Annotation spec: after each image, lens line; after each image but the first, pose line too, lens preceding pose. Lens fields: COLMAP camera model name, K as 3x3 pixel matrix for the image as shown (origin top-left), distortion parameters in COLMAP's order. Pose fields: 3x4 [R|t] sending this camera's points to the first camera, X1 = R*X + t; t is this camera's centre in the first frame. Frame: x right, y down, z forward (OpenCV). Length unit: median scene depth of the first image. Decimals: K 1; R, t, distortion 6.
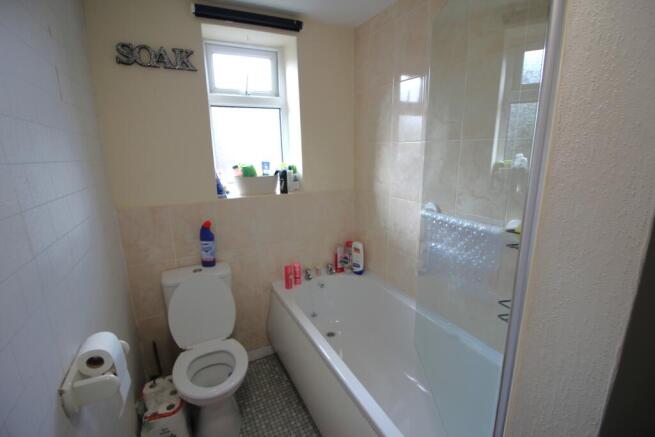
lens RADIAL K [[304.3, 0, 327.2], [0, 304.3, 224.0], [0, 0, 1]] dist [-0.023182, -0.001320]
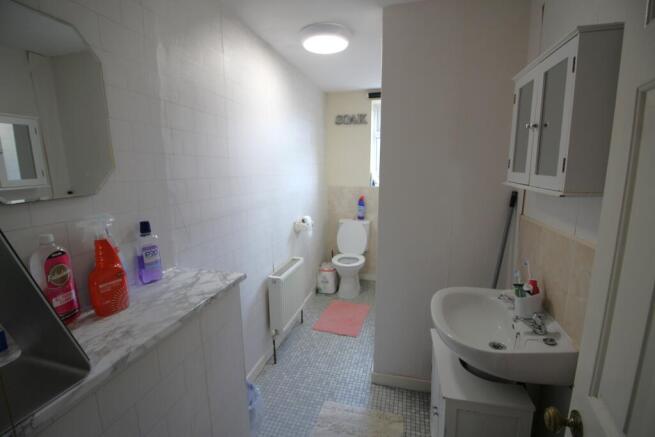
lens RADIAL K [[304.3, 0, 326.6], [0, 304.3, 218.1], [0, 0, 1]] dist [-0.023182, -0.001320]
pose [[0.747787, 0.122834, -0.652477, 0.832222], [-0.151996, 0.988310, 0.011858, 0.160803], [0.646306, 0.090307, 0.757715, -0.732373]]
